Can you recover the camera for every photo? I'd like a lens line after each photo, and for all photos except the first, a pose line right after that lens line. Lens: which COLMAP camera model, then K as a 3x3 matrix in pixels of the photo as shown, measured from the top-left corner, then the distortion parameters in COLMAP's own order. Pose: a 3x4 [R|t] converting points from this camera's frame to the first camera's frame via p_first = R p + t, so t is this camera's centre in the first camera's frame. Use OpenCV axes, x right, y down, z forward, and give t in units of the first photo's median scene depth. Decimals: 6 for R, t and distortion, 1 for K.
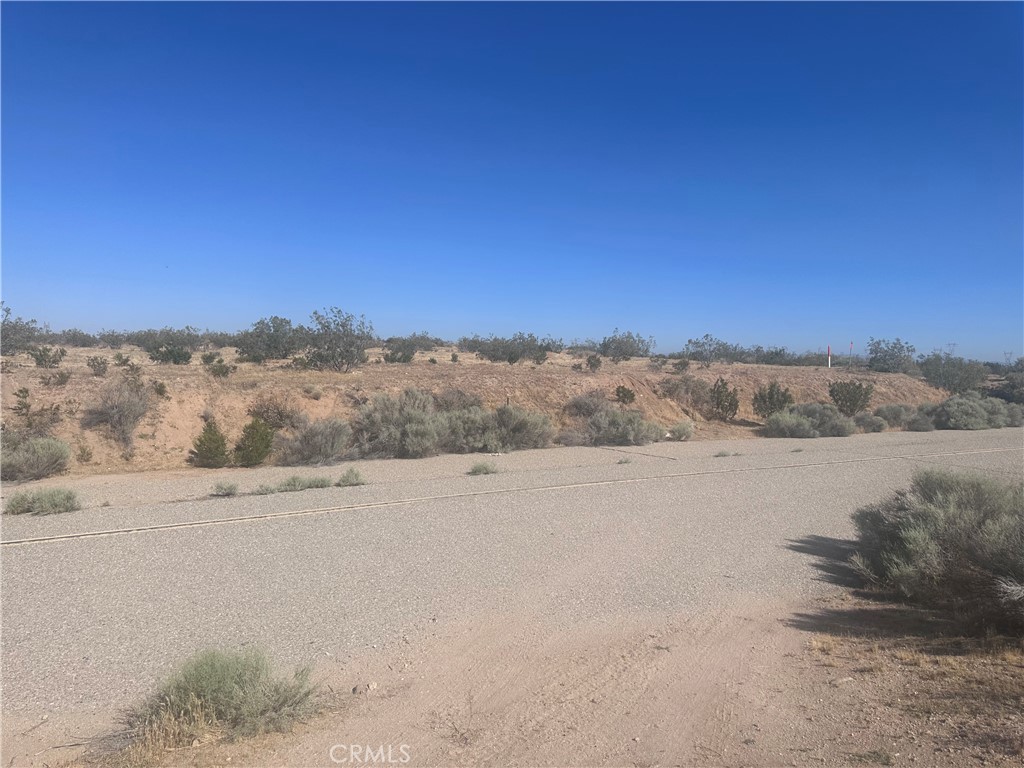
lens RADIAL K [[721.3, 0, 519.5], [0, 721.3, 364.6], [0, 0, 1]] dist [0.074724, -0.082681]
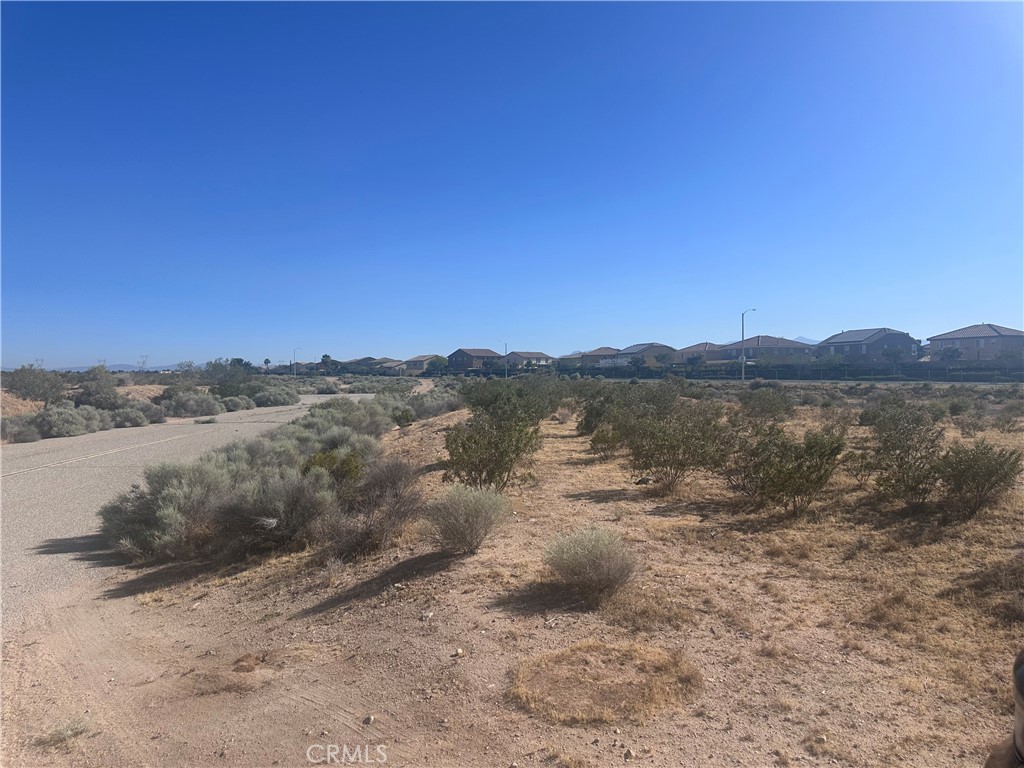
lens RADIAL K [[721.3, 0, 508.4], [0, 721.3, 389.8], [0, 0, 1]] dist [0.074724, -0.082681]
pose [[0.401171, -0.036307, 0.915283, -0.119758], [0.013386, 0.999340, 0.033774, -0.007898], [-0.915905, -0.001297, 0.401392, -0.030405]]
